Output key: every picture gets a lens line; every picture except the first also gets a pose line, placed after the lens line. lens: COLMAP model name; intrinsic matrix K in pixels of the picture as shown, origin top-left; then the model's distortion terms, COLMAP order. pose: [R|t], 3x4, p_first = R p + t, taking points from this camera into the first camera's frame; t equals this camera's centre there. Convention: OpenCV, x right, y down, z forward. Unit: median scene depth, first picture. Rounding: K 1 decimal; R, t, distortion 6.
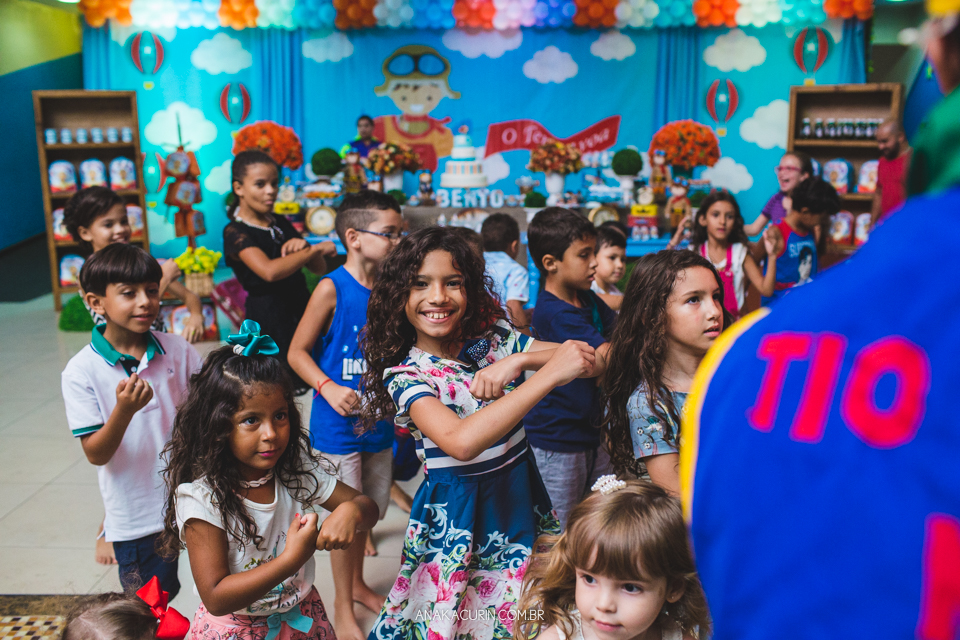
lens RADIAL K [[929.3, 0, 480.0], [0, 929.3, 320.0], [0, 0, 1]] dist [-0.109293, 0.145897]
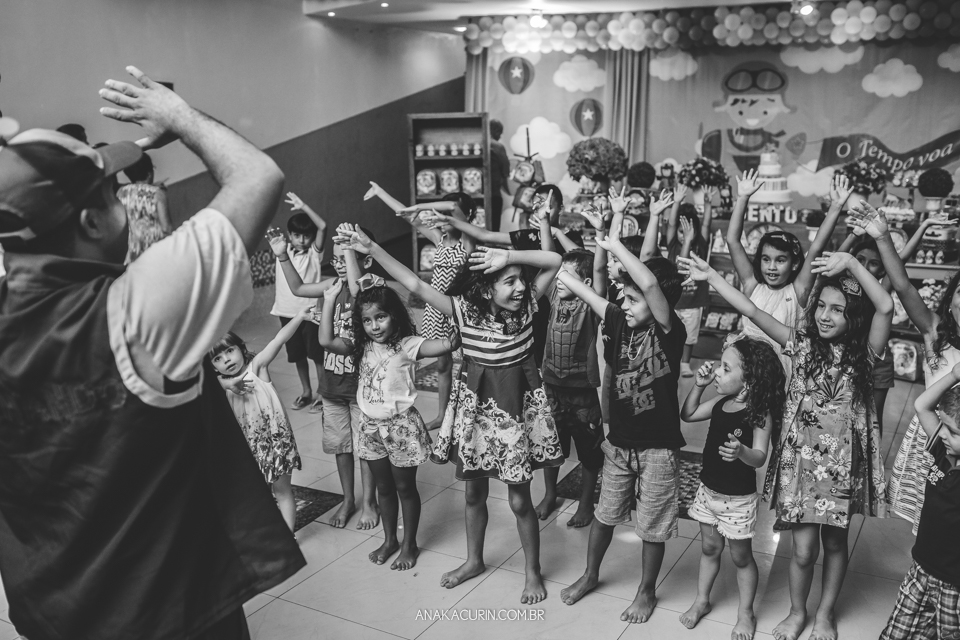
lens RADIAL K [[929.3, 0, 480.0], [0, 929.3, 320.0], [0, 0, 1]] dist [-0.109293, 0.145897]
pose [[0.889303, 0.088059, -0.448760, 0.149708], [-0.083023, 0.996068, 0.030929, -0.012864], [0.449719, 0.009752, 0.893117, -0.069621]]
